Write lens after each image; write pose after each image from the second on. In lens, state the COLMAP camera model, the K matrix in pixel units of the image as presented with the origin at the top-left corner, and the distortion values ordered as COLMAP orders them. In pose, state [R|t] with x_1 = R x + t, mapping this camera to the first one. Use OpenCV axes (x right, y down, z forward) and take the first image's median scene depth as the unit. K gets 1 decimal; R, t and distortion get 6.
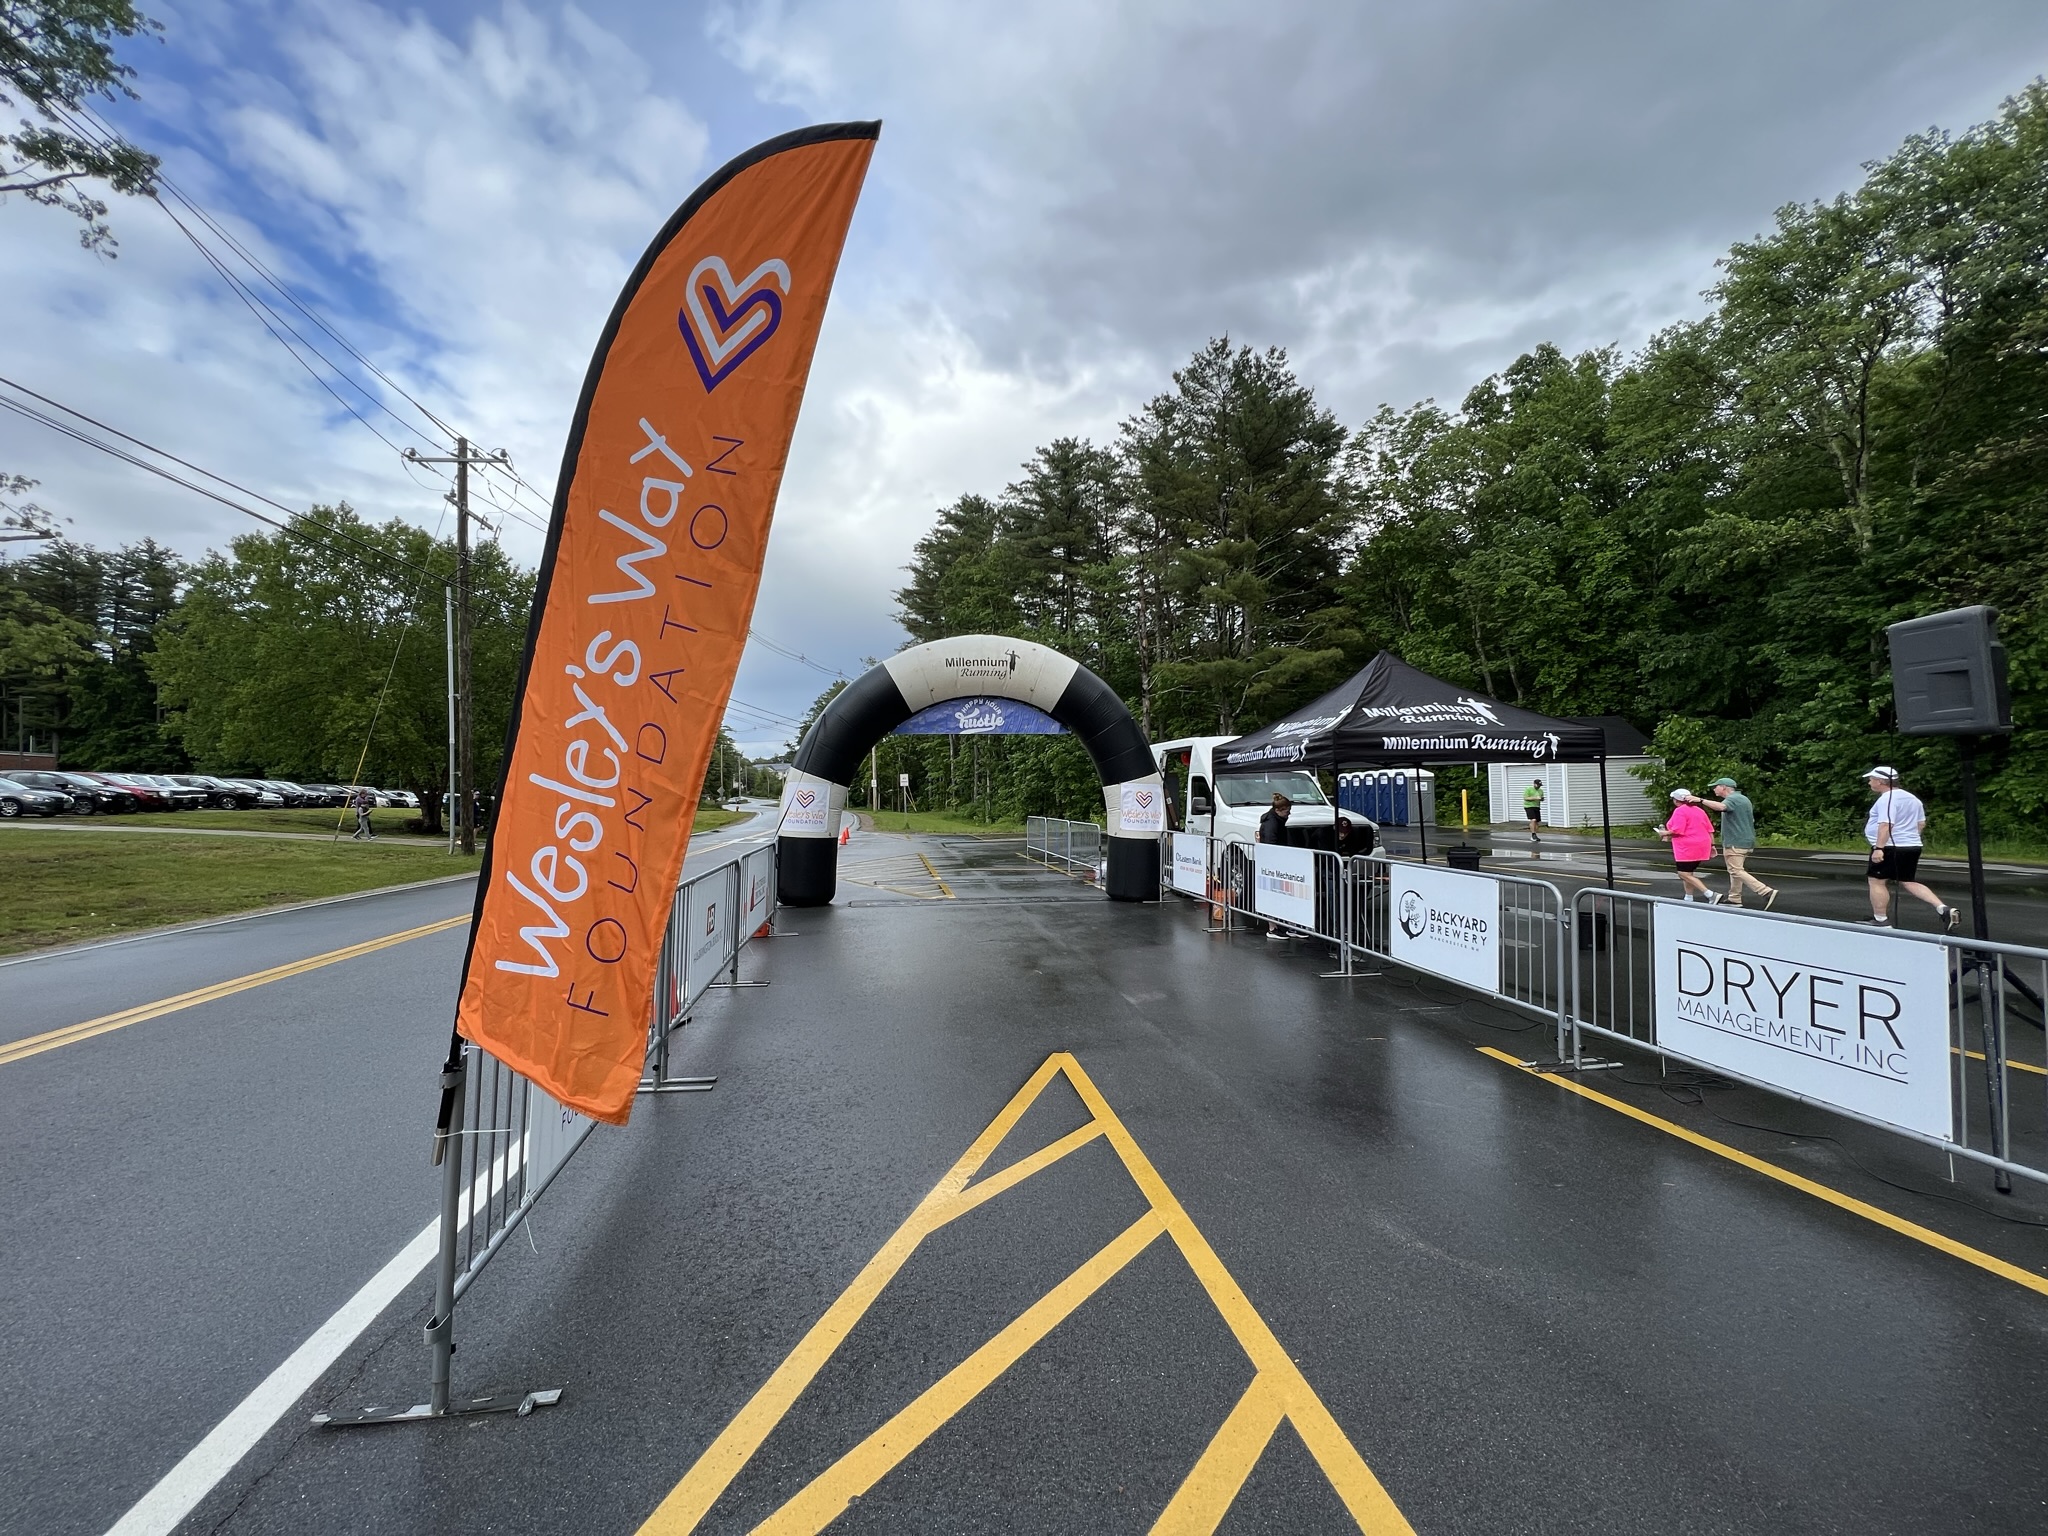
lens RADIAL K [[818.5, 0, 1021.6], [0, 818.5, 768.2], [0, 0, 1]] dist [0.001617, -0.000037]
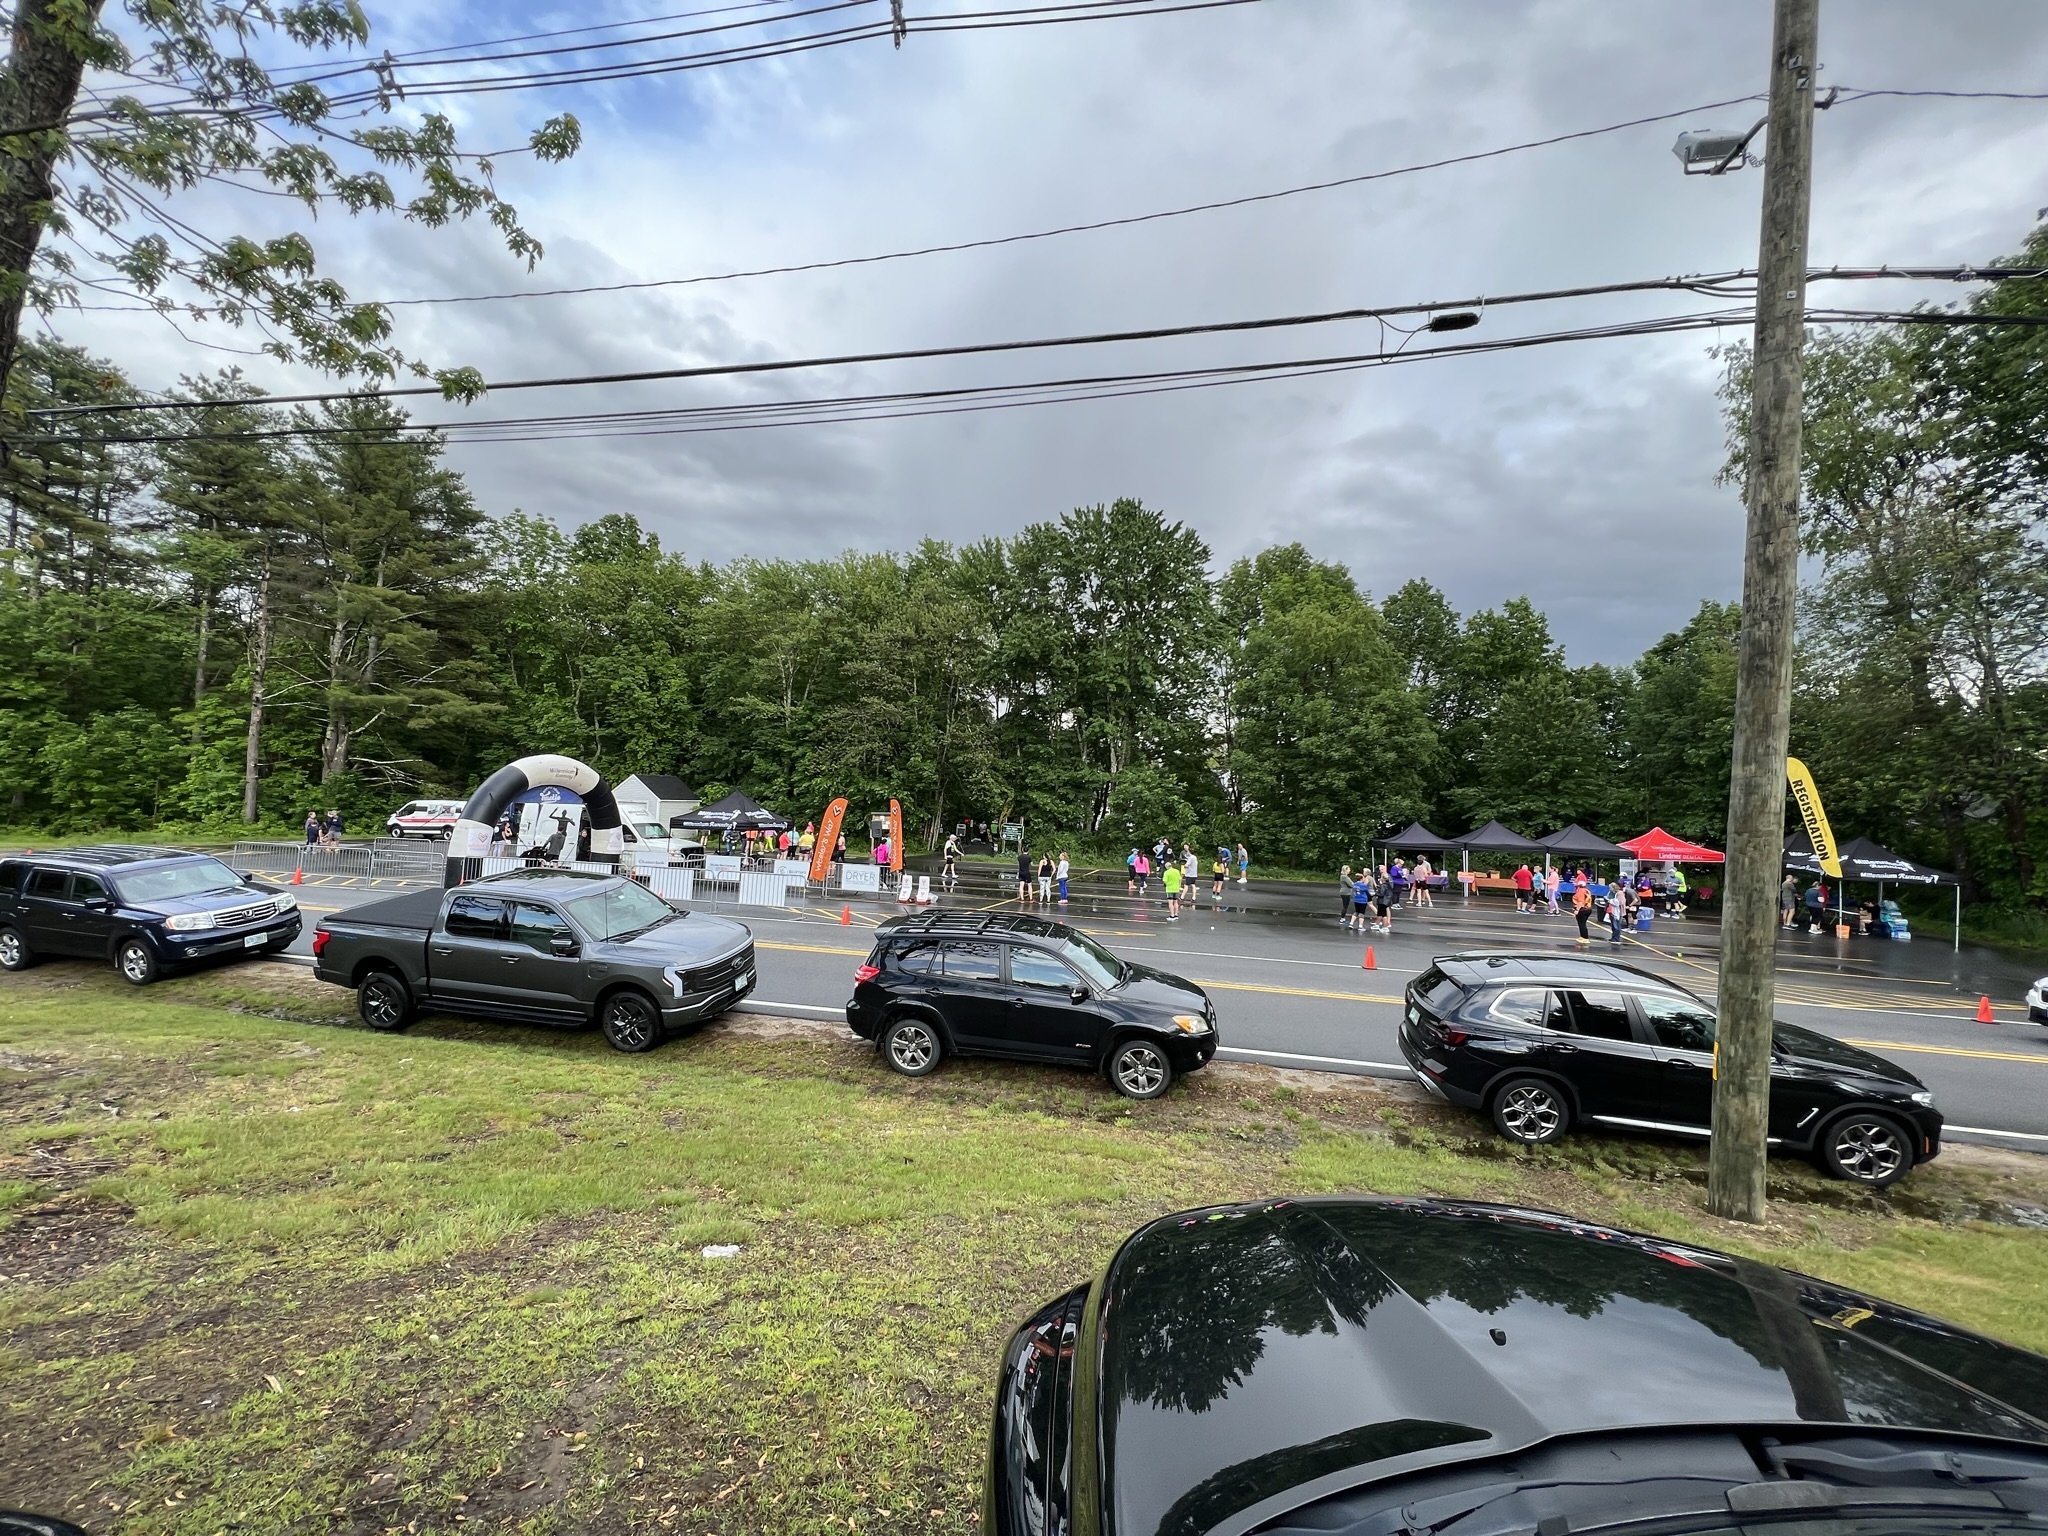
lens RADIAL K [[817.5, 0, 1024.0], [0, 817.5, 768.0], [0, 0, 1]] dist [0.000099, -0.000428]
pose [[0.364482, 0.072586, 0.928377, -0.602383], [-0.075555, 0.995976, -0.048208, -0.048184], [-0.928140, -0.052572, 0.368499, -0.329365]]
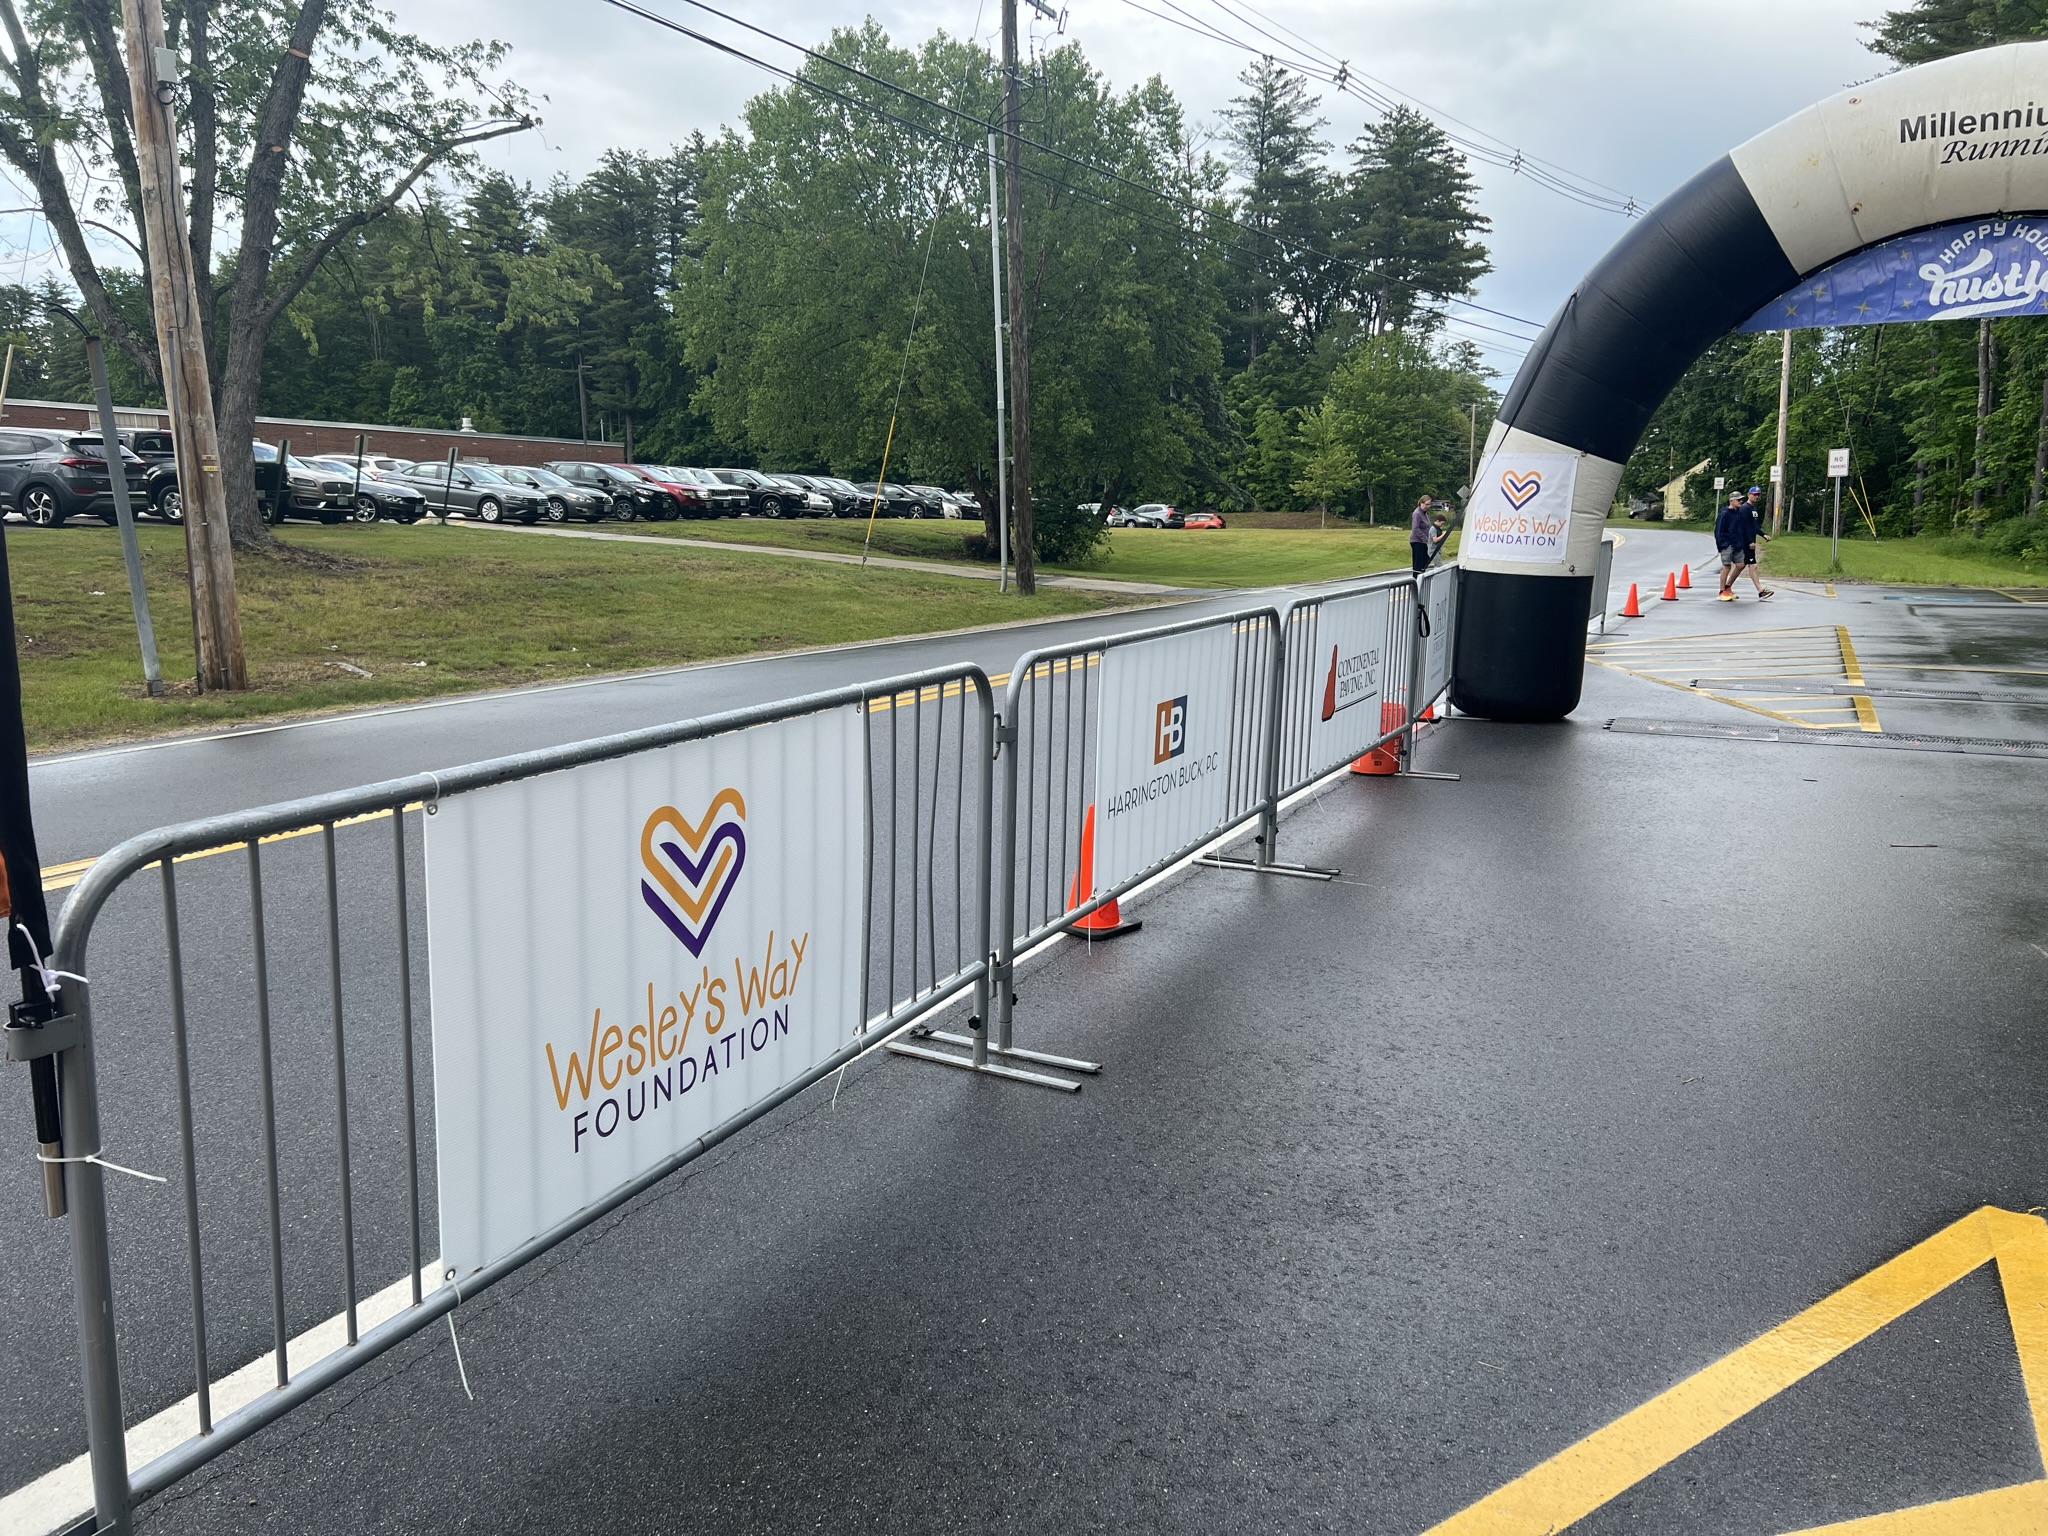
lens RADIAL K [[1539.8, 0, 1029.2], [0, 1539.8, 765.0], [0, 0, 1]] dist [0.062594, -0.074686]
pose [[0.808728, 0.102056, -0.579262, 0.012409], [0.015084, 0.980909, 0.193879, 0.006218], [0.587990, -0.165533, 0.791749, 0.047592]]
